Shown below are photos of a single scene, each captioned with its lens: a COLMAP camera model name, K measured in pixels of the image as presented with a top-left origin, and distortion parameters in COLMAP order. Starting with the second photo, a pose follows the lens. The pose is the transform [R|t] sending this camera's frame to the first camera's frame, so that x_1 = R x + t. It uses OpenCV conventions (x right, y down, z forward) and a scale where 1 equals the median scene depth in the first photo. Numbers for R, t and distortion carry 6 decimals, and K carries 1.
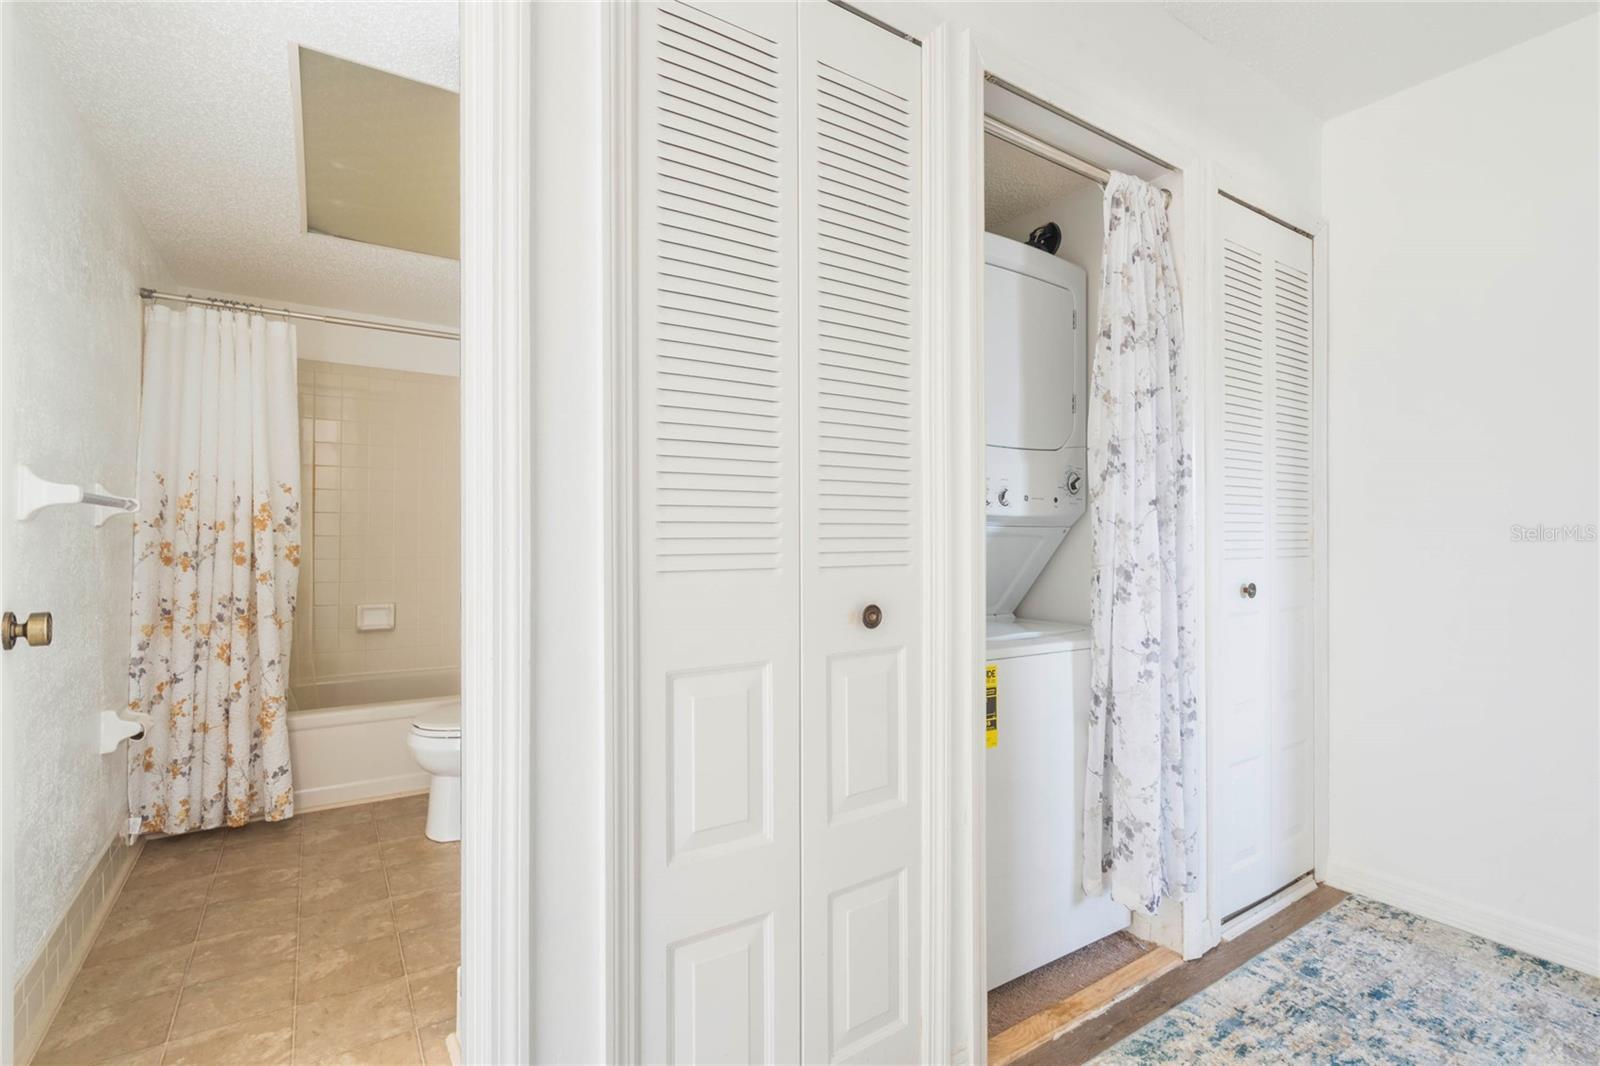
lens RADIAL K [[736.3, 0, 801.2], [0, 736.3, 536.5], [0, 0, 1]] dist [-0.003301, 0.001831]
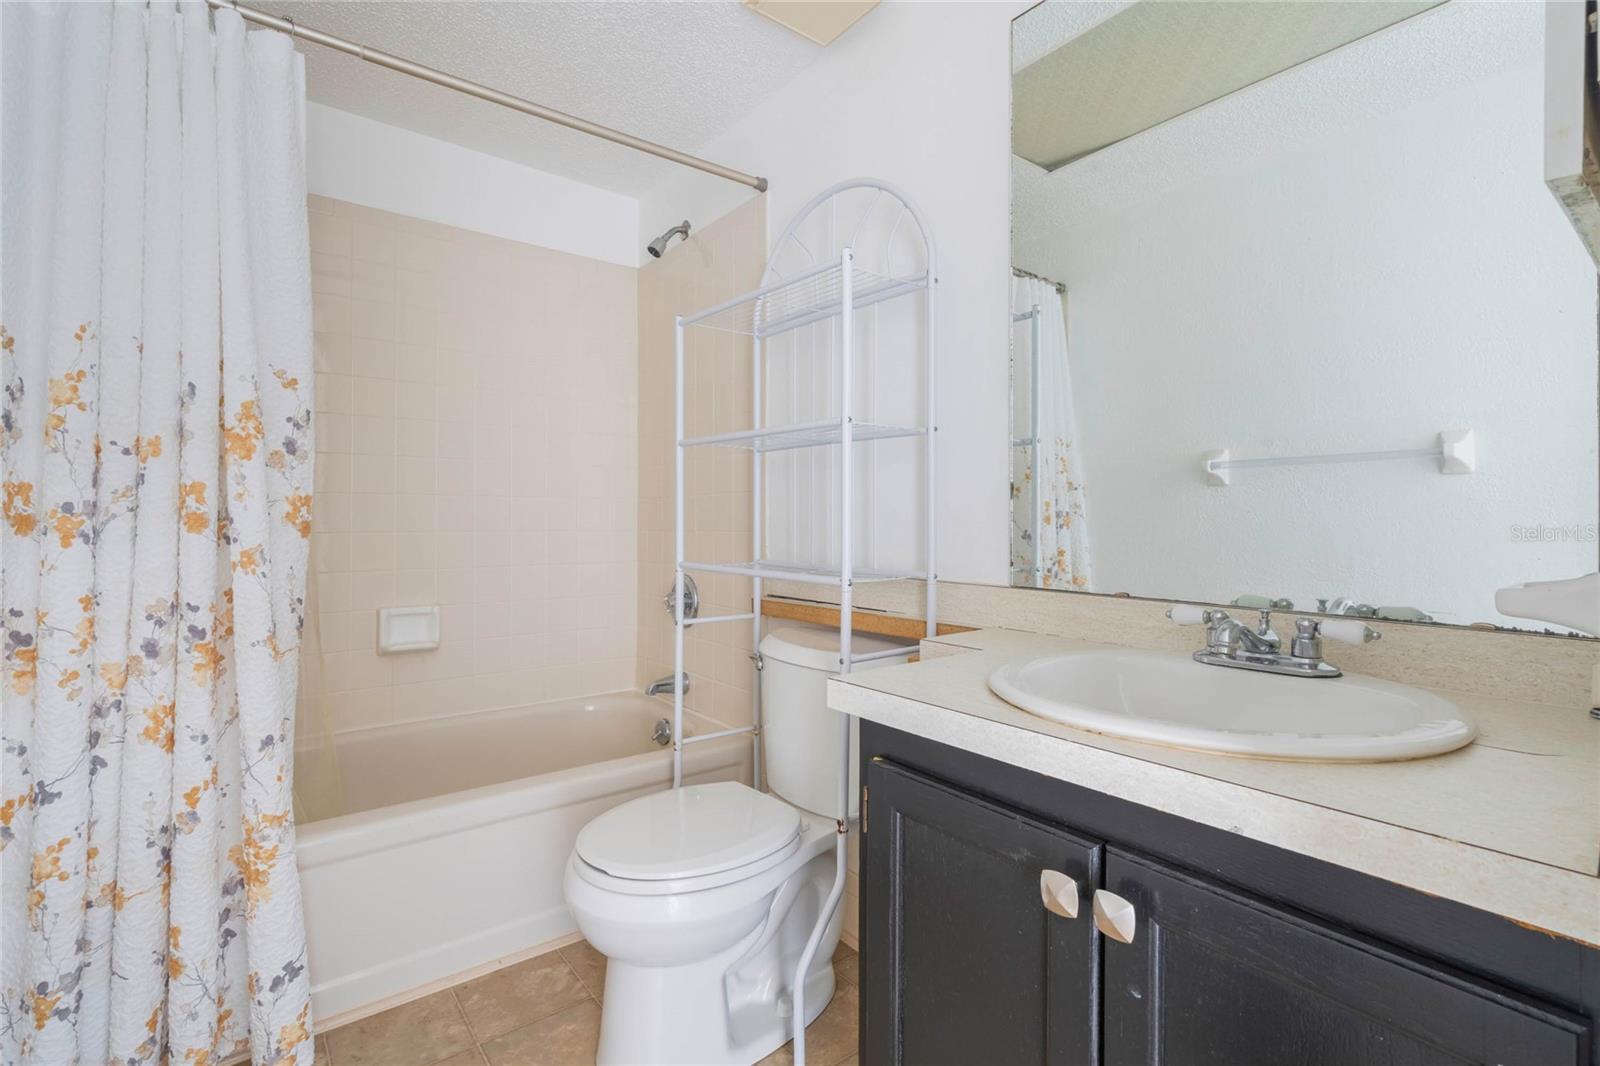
lens RADIAL K [[736.3, 0, 799.2], [0, 736.3, 518.9], [0, 0, 1]] dist [-0.003301, 0.001831]
pose [[0.996764, -0.010481, 0.079701, -0.425682], [0.011190, 0.999902, -0.008453, 0.038726], [-0.079605, 0.009318, 0.996783, 0.514321]]
